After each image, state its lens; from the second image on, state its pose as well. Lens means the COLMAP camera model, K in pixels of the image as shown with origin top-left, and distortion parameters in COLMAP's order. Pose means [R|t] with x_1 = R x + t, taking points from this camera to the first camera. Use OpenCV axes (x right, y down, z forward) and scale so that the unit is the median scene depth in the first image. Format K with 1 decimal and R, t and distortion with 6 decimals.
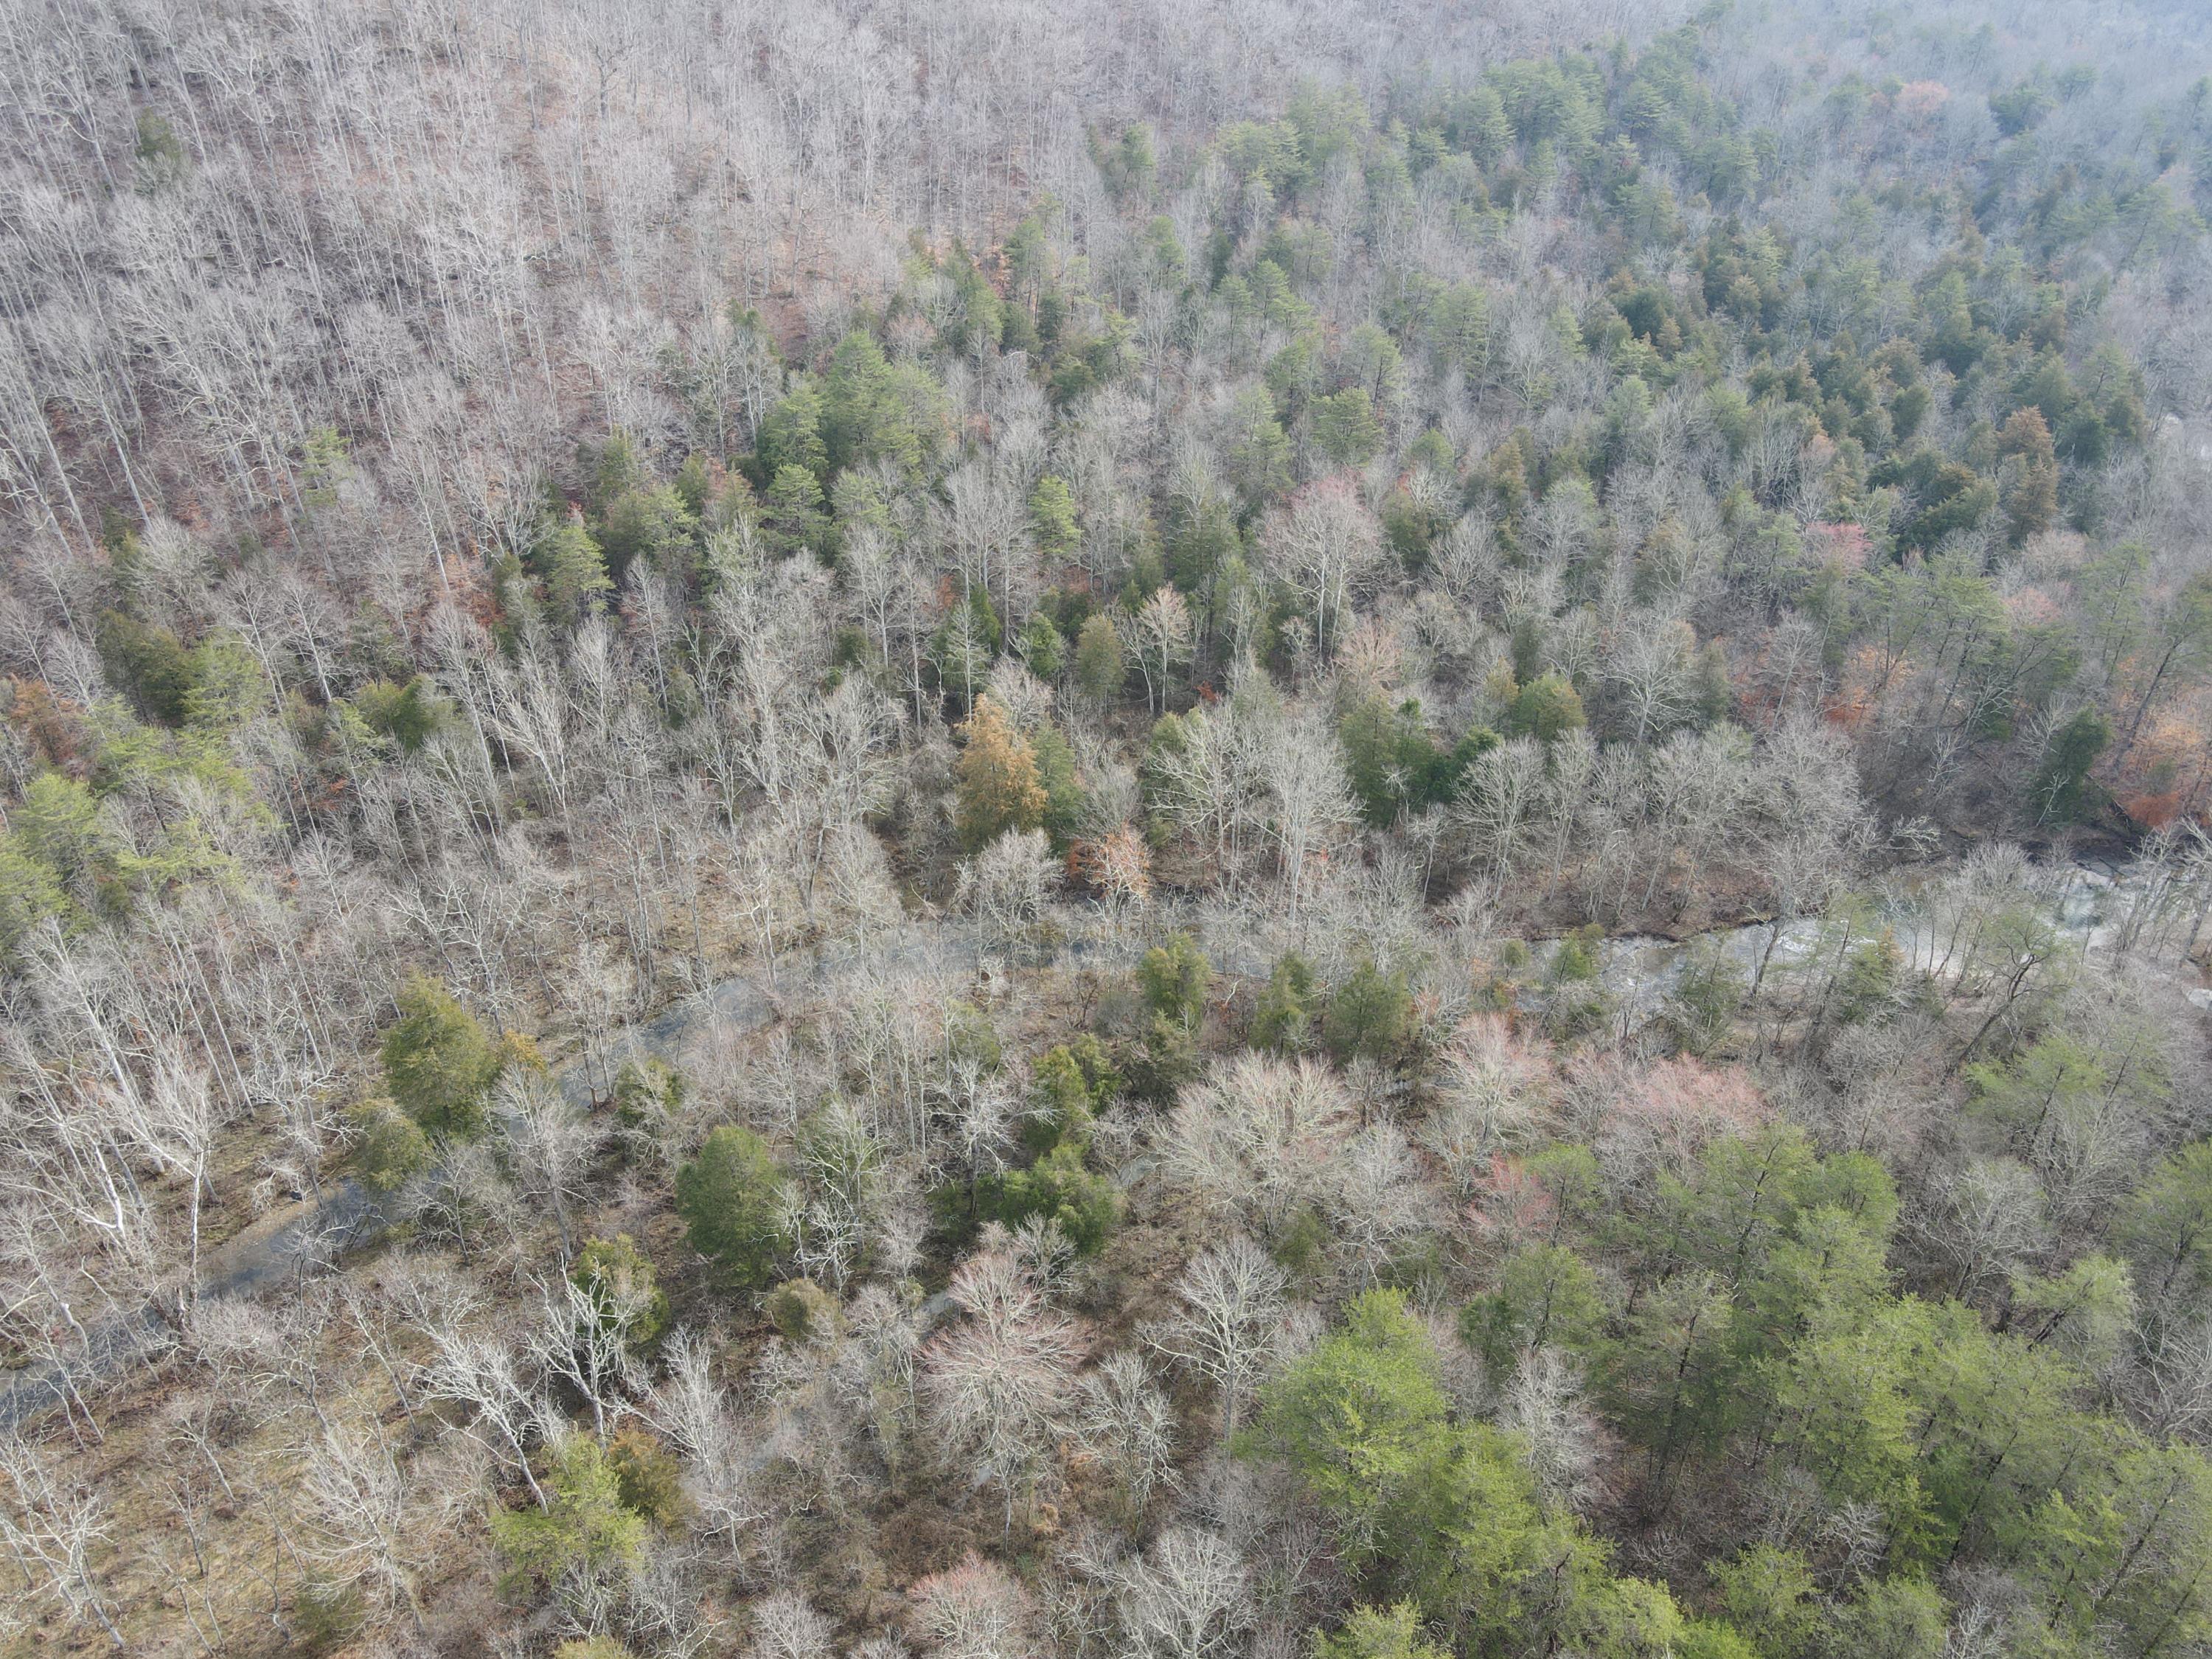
lens RADIAL K [[1613.6, 0, 1111.1], [0, 1613.6, 825.5], [0, 0, 1]] dist [0.002797, 0.015649]
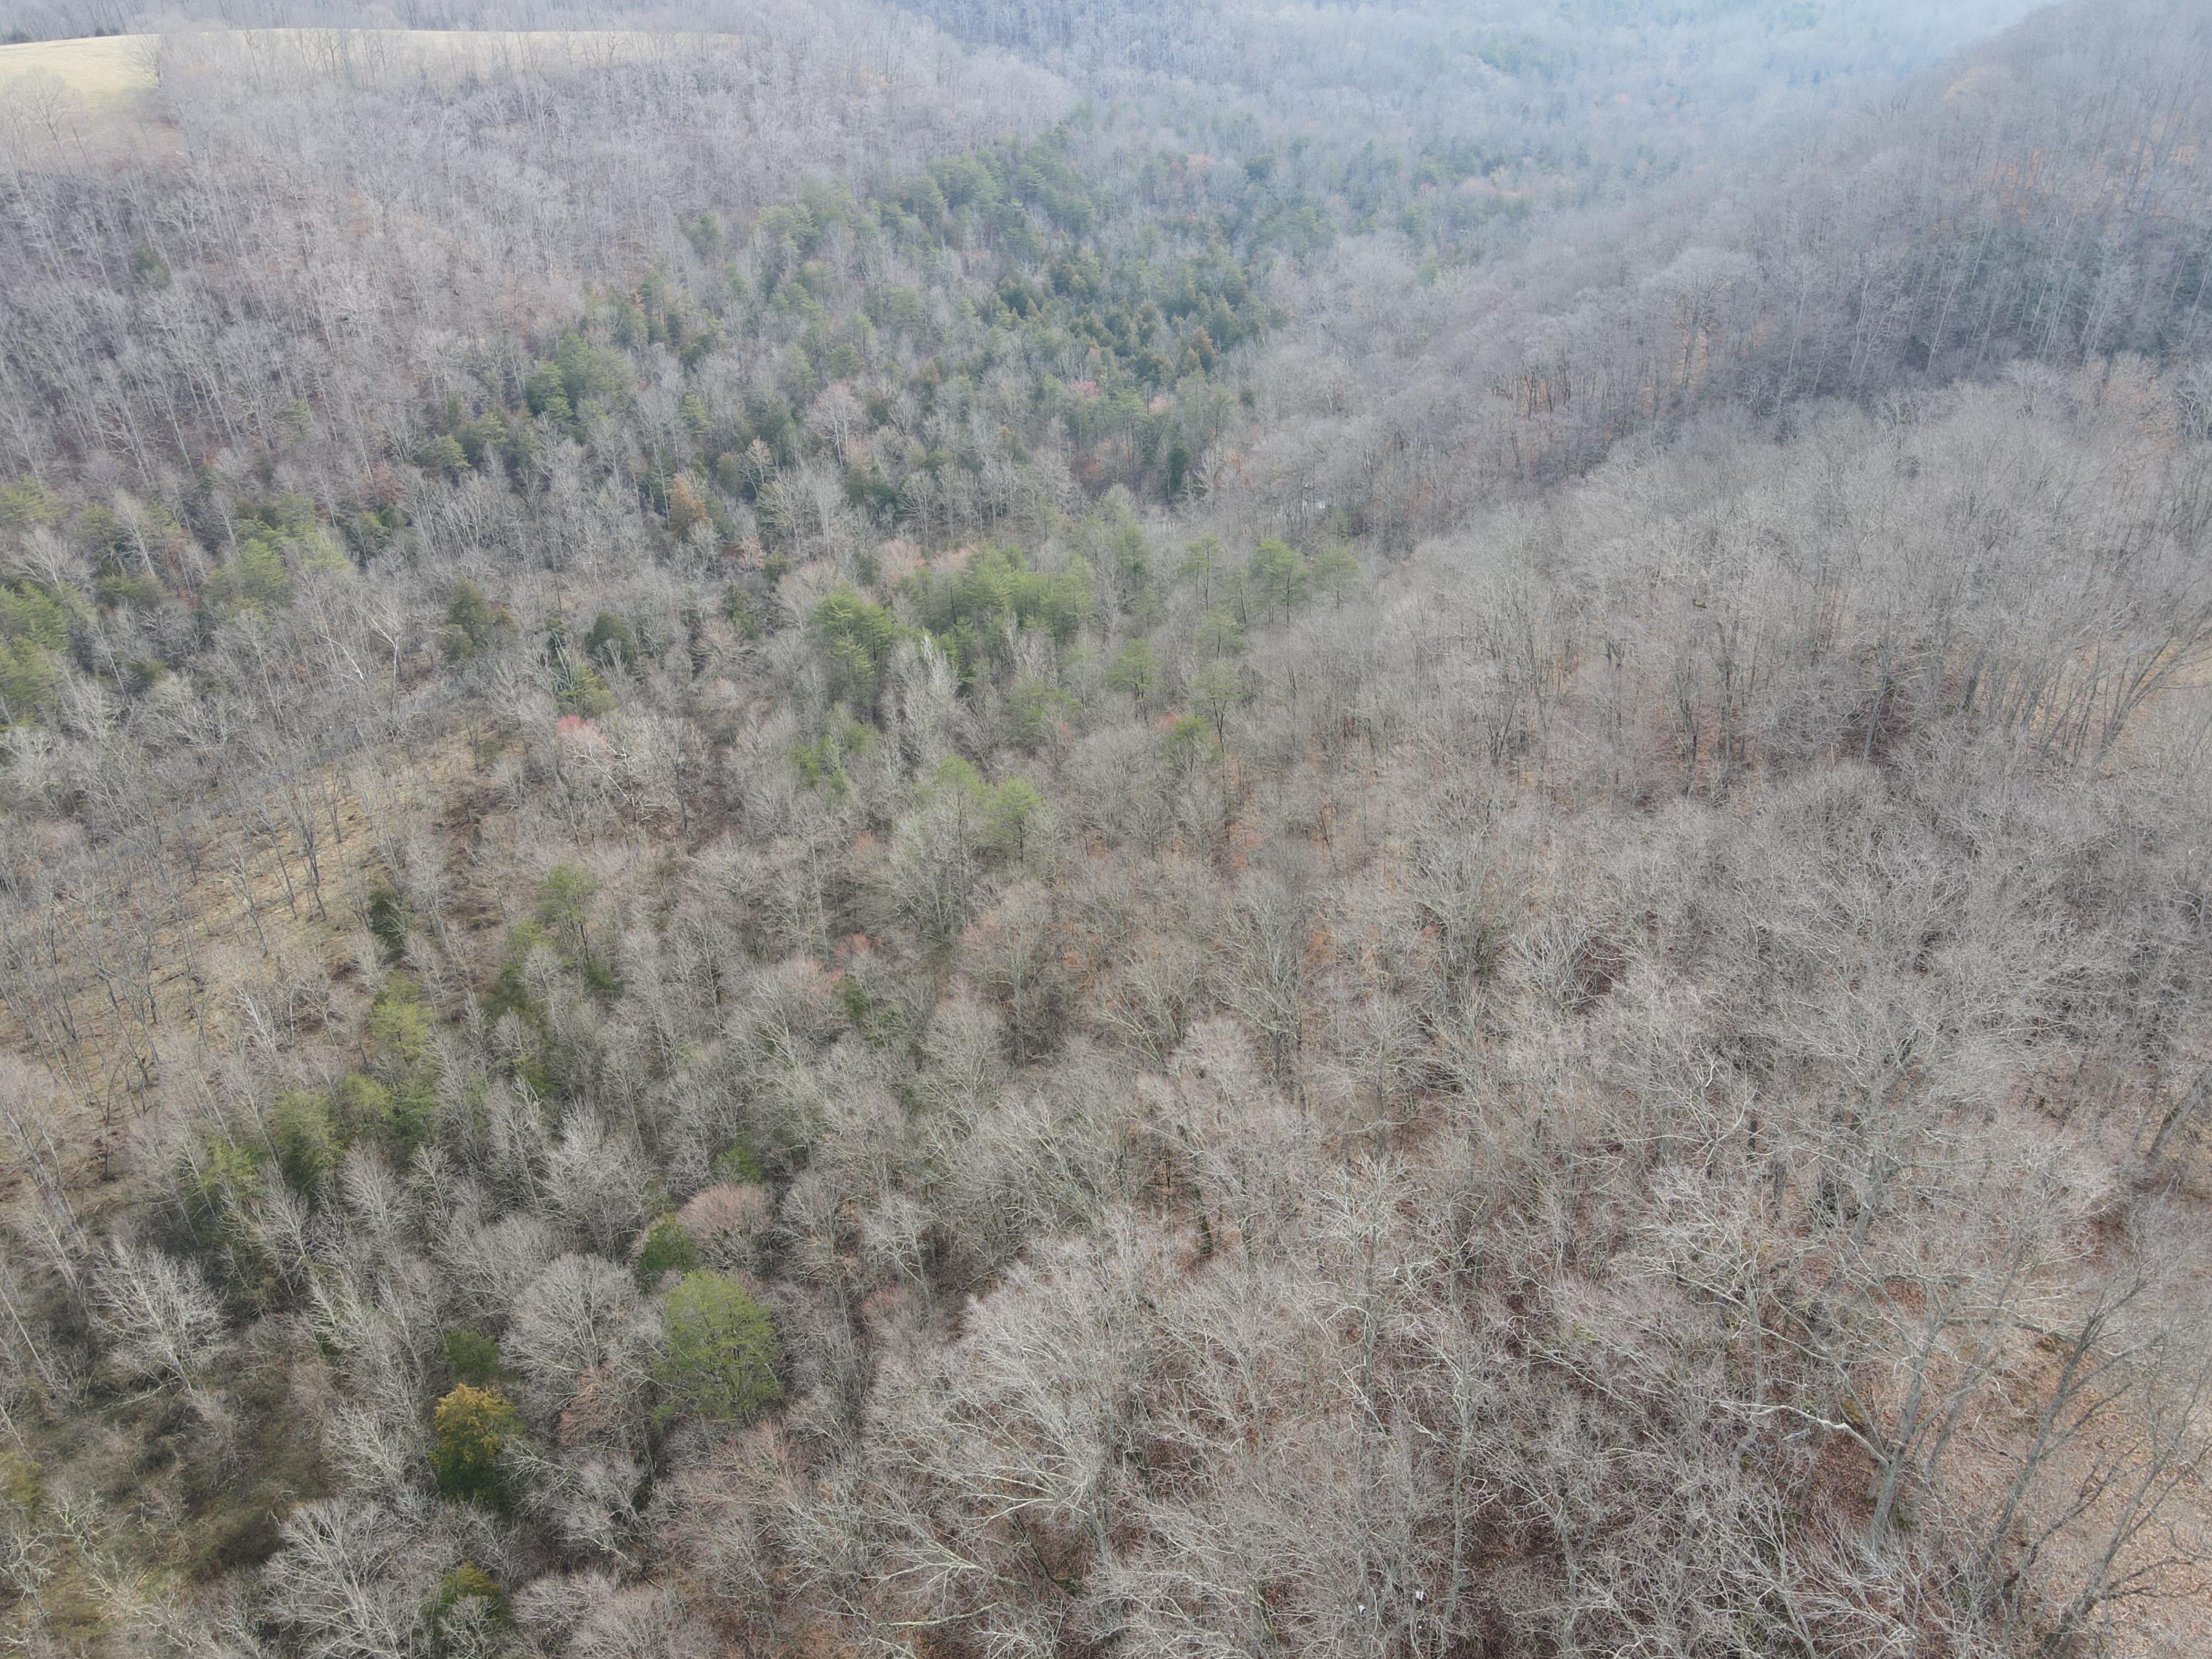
lens RADIAL K [[1613.6, 0, 1099.9], [0, 1613.6, 831.6], [0, 0, 1]] dist [0.002797, 0.015649]
pose [[0.970094, -0.143029, 0.196113, -0.012354], [0.149426, 0.988606, -0.018145, 0.337229], [-0.191283, 0.046906, 0.980413, -0.796057]]
